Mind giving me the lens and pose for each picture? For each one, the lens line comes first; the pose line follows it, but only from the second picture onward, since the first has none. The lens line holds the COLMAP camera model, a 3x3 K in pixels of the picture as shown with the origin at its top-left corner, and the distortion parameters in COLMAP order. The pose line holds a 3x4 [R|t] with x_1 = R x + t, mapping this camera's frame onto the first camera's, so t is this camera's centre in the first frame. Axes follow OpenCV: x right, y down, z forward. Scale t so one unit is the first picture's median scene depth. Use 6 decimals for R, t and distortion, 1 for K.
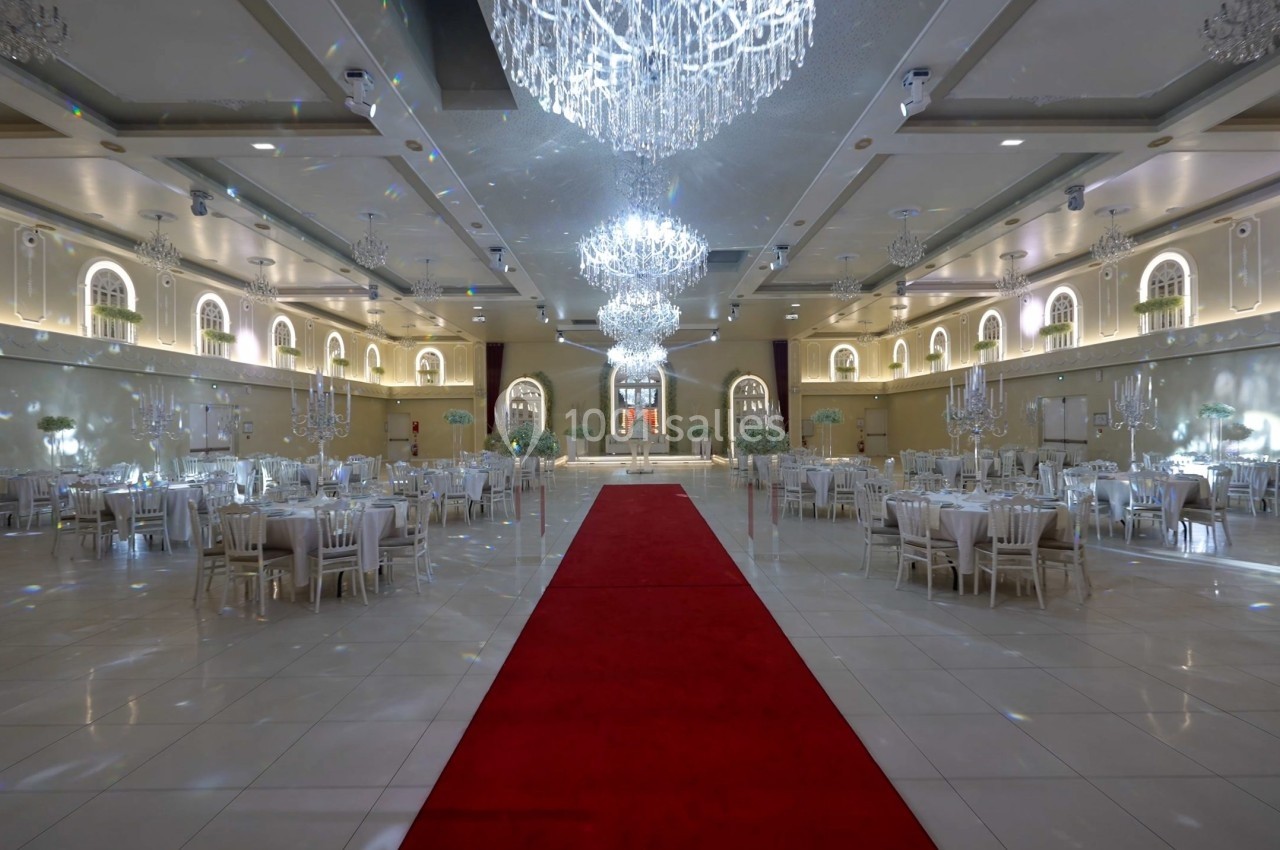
lens RADIAL K [[620.5, 0, 640.0], [0, 620.5, 425.0], [0, 0, 1]] dist [0.001085, 0.000307]
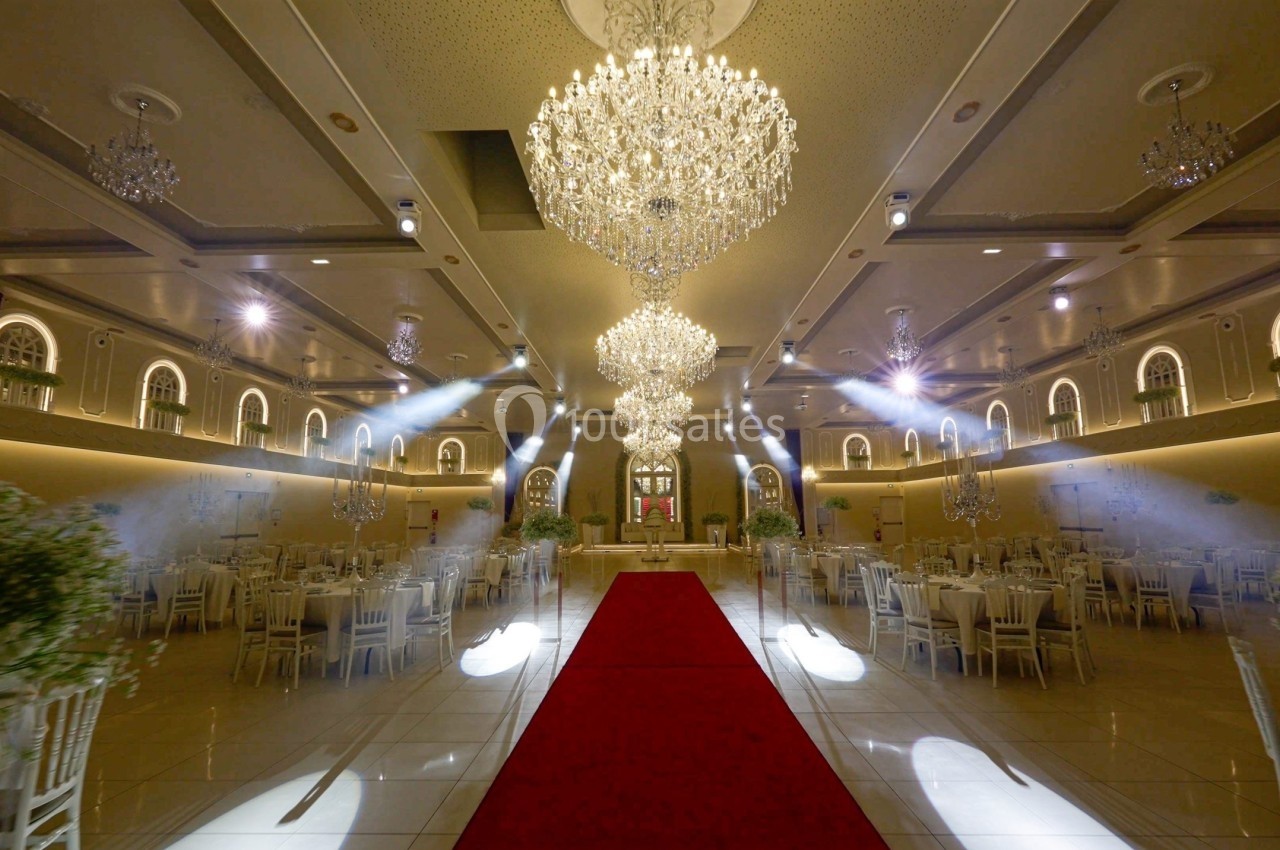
lens RADIAL K [[620.5, 0, 640.0], [0, 620.5, 425.0], [0, 0, 1]] dist [0.001085, 0.000307]
pose [[0.999659, -0.002887, -0.025966, 0.003480], [-0.000852, 0.989746, -0.142835, 0.005111], [0.026112, 0.142809, 0.989406, -0.044815]]
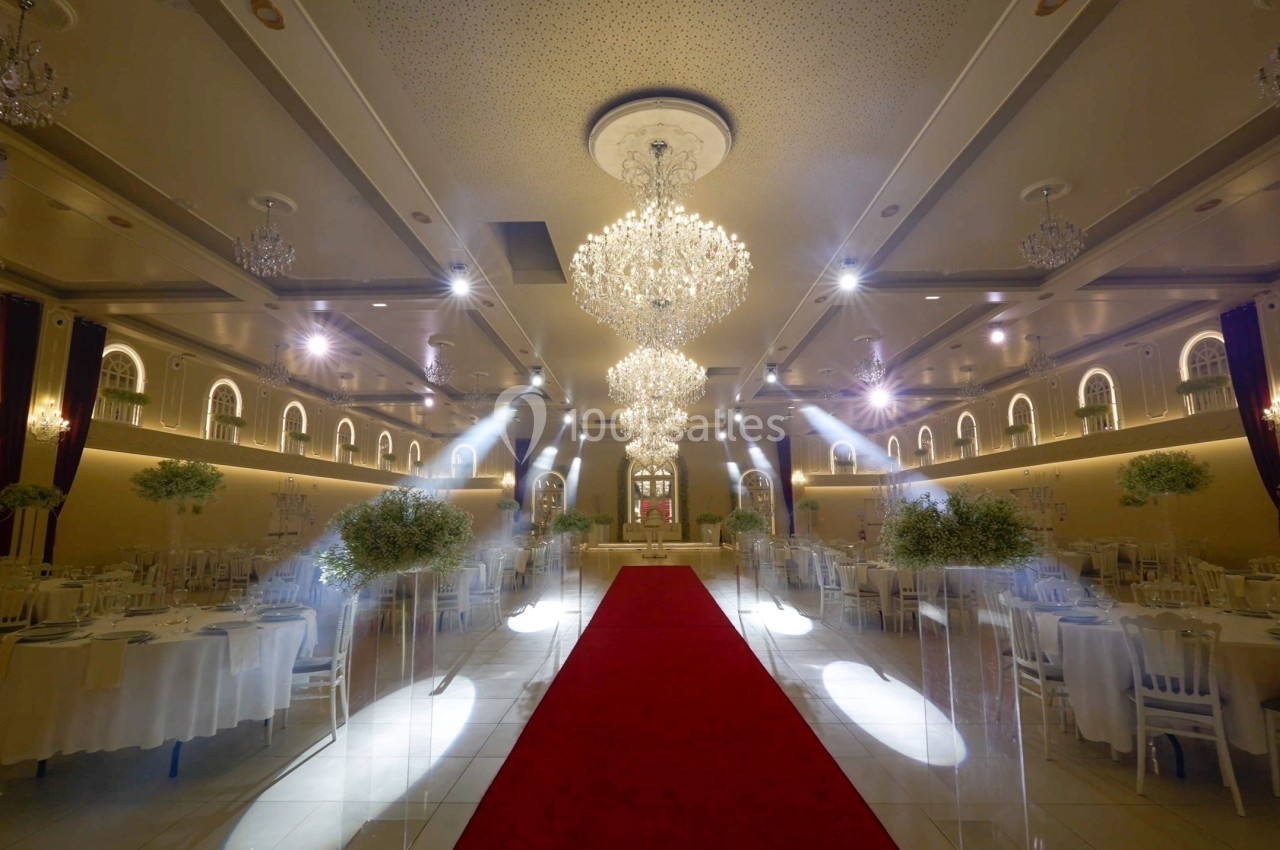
lens RADIAL K [[628.9, 0, 640.0], [0, 628.9, 425.0], [0, 0, 1]] dist [-0.000662, -0.000074]
pose [[0.999708, -0.001189, -0.024124, 0.001967], [-0.002313, 0.989484, -0.144621, 0.009856], [0.024042, 0.144635, 0.989193, -0.240224]]
